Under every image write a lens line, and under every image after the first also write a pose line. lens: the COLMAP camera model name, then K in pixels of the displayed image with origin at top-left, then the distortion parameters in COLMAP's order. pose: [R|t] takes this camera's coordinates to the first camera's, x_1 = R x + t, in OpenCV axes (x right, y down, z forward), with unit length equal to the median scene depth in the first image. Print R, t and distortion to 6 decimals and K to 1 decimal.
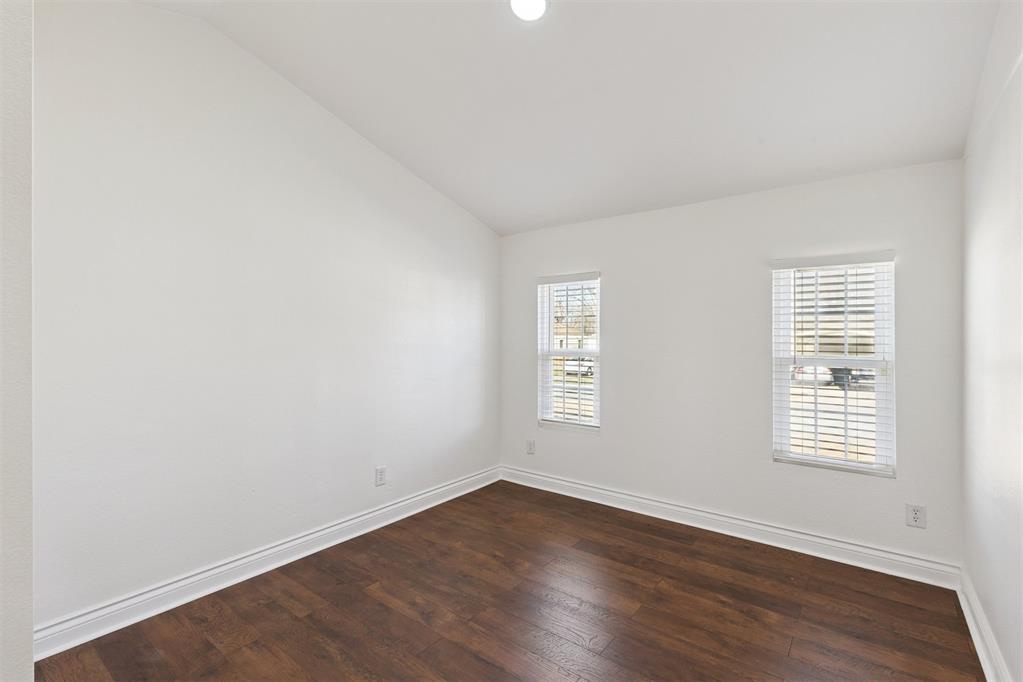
lens RADIAL K [[462.4, 0, 508.2], [0, 462.4, 337.4], [0, 0, 1]] dist [0.005067, -0.002090]
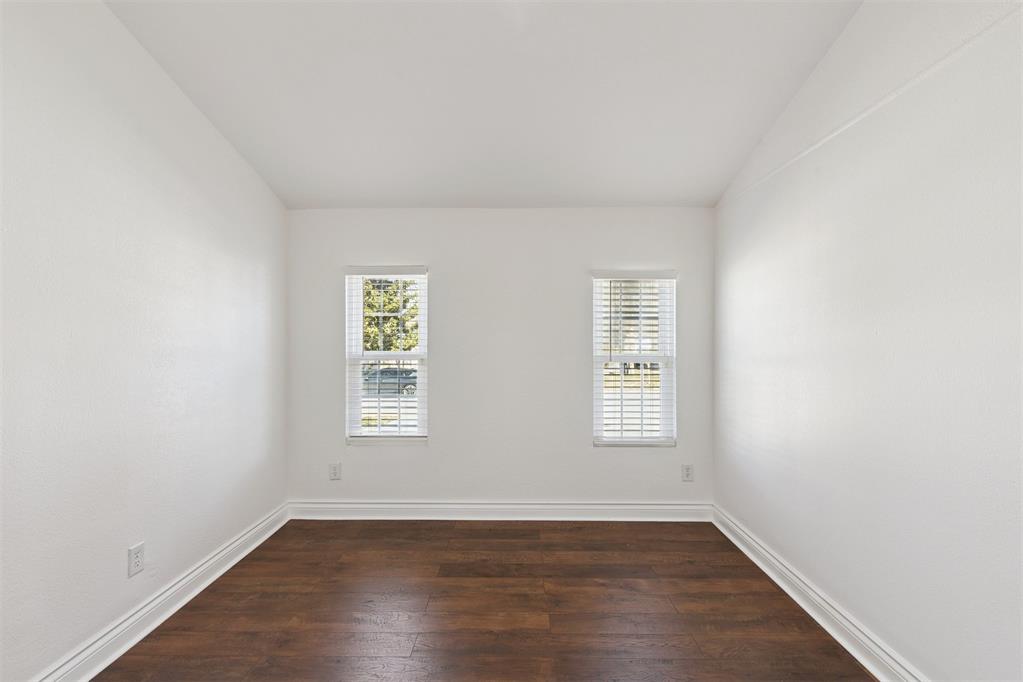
lens RADIAL K [[462.4, 0, 513.0], [0, 462.4, 342.7], [0, 0, 1]] dist [0.005067, -0.002090]
pose [[0.797762, -0.005585, 0.602947, -0.276187], [0.000562, 0.999964, 0.008520, 0.001280], [-0.602972, -0.006458, 0.797736, 0.217004]]
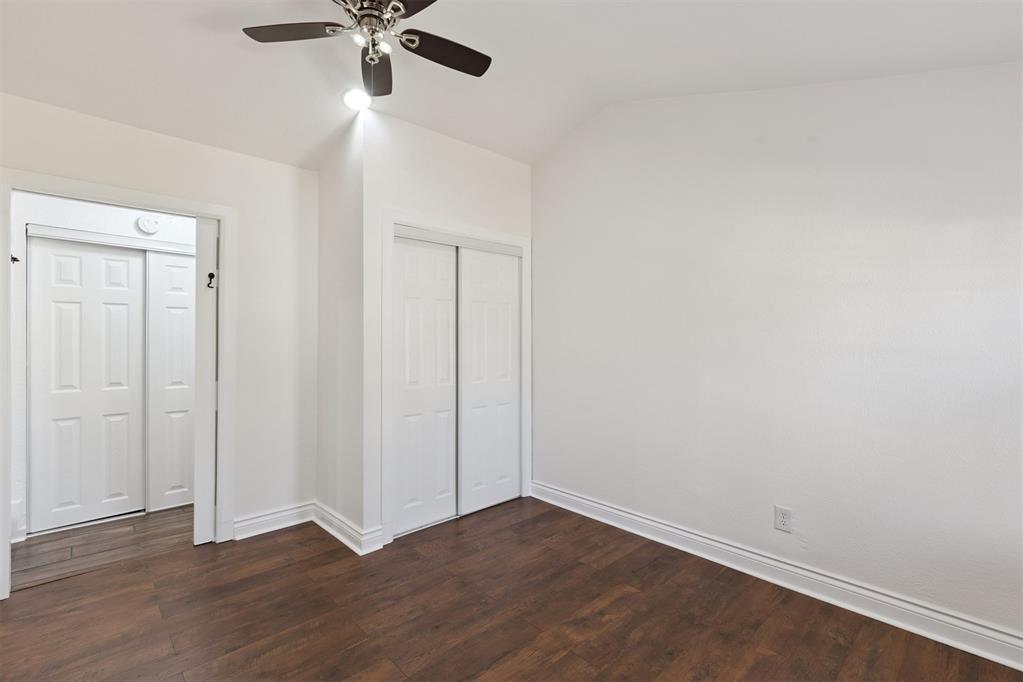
lens RADIAL K [[462.4, 0, 514.0], [0, 462.4, 336.4], [0, 0, 1]] dist [0.005067, -0.002090]
pose [[-0.152654, -0.001594, -0.988278, 0.605028], [-0.004051, 0.999991, -0.000987, 0.004927], [0.988271, 0.003853, -0.152659, 0.762983]]
